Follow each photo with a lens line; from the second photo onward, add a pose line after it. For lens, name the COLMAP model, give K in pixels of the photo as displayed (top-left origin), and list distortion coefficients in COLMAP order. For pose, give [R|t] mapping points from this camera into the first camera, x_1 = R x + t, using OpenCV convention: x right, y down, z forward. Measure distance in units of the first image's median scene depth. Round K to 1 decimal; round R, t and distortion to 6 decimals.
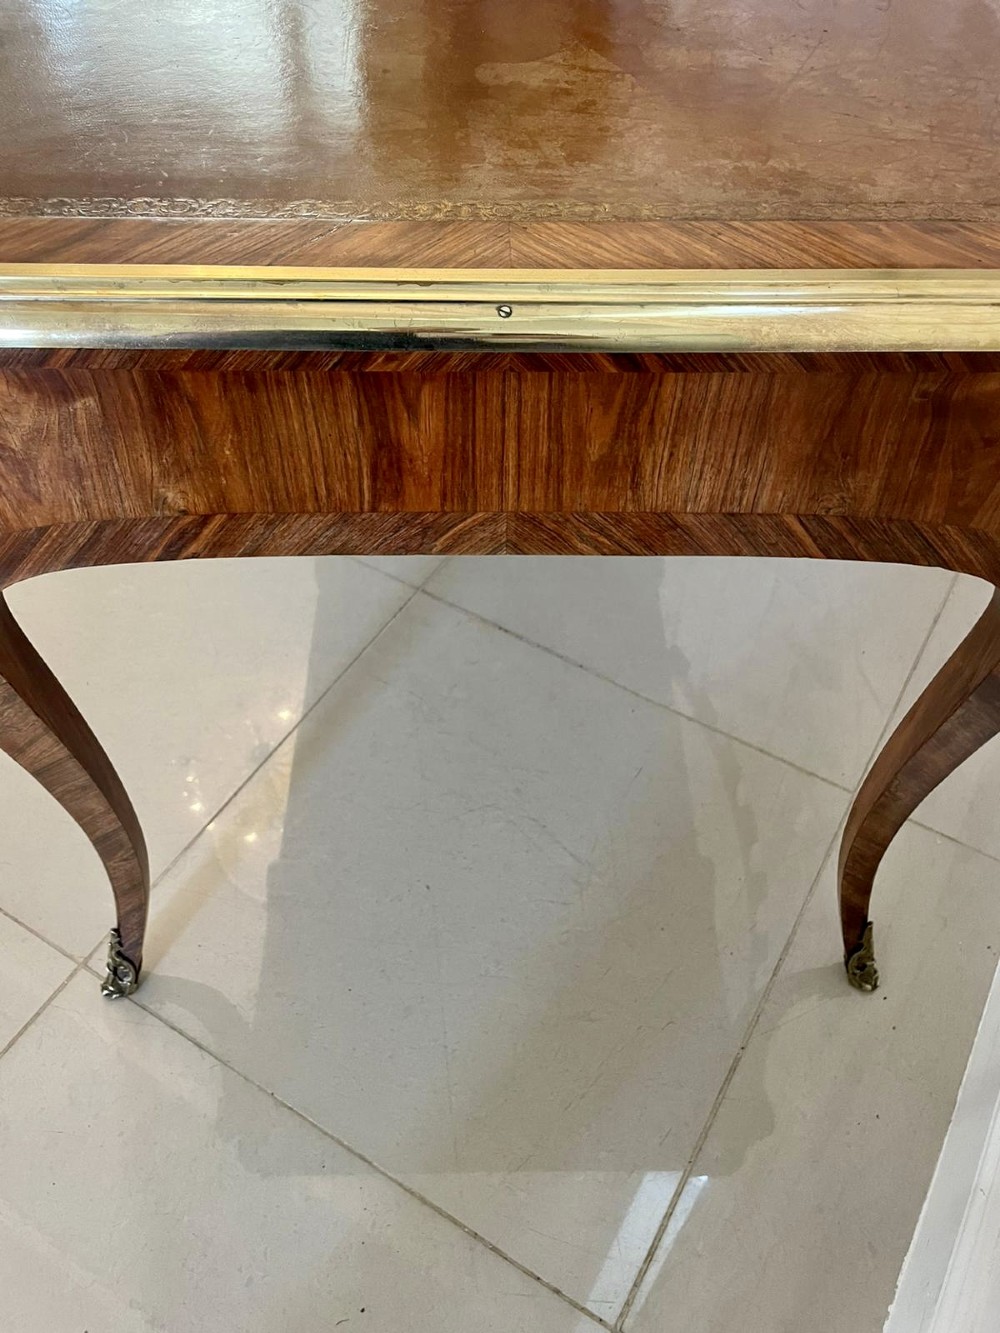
lens RADIAL K [[1068.6, 0, 500.0], [0, 1068.6, 666.5], [0, 0, 1]] dist [0.098714, -0.142433]
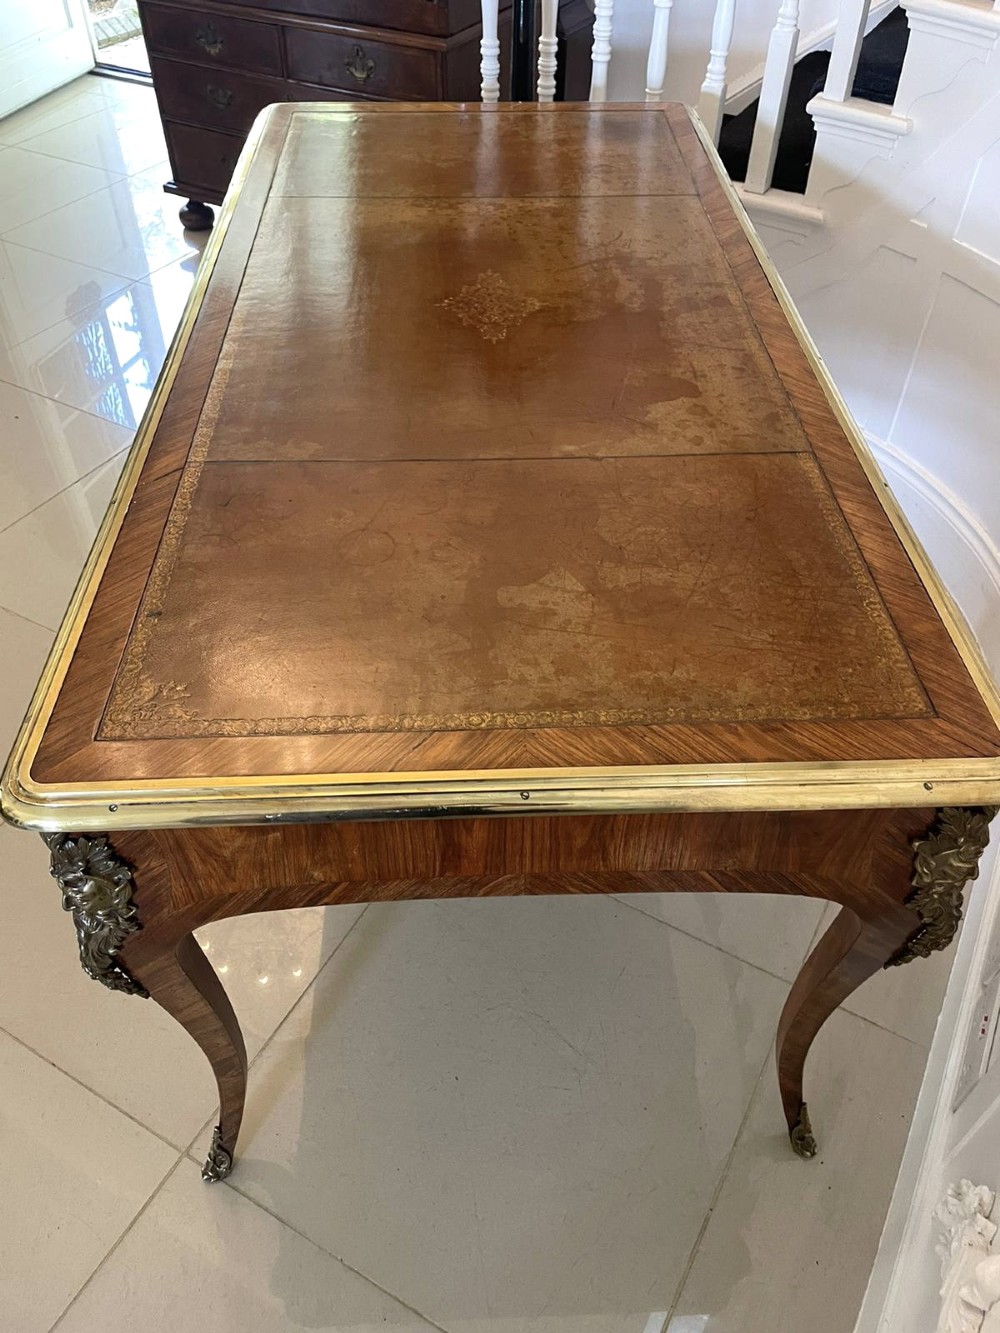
lens RADIAL K [[1021.1, 0, 500.0], [0, 1021.1, 666.5], [0, 0, 1]] dist [0.123352, -0.168429]
pose [[0.999634, -0.024574, 0.011293, -0.040762], [0.025730, 0.992766, -0.117278, -0.276771], [-0.008330, 0.117526, 0.993035, -0.558759]]
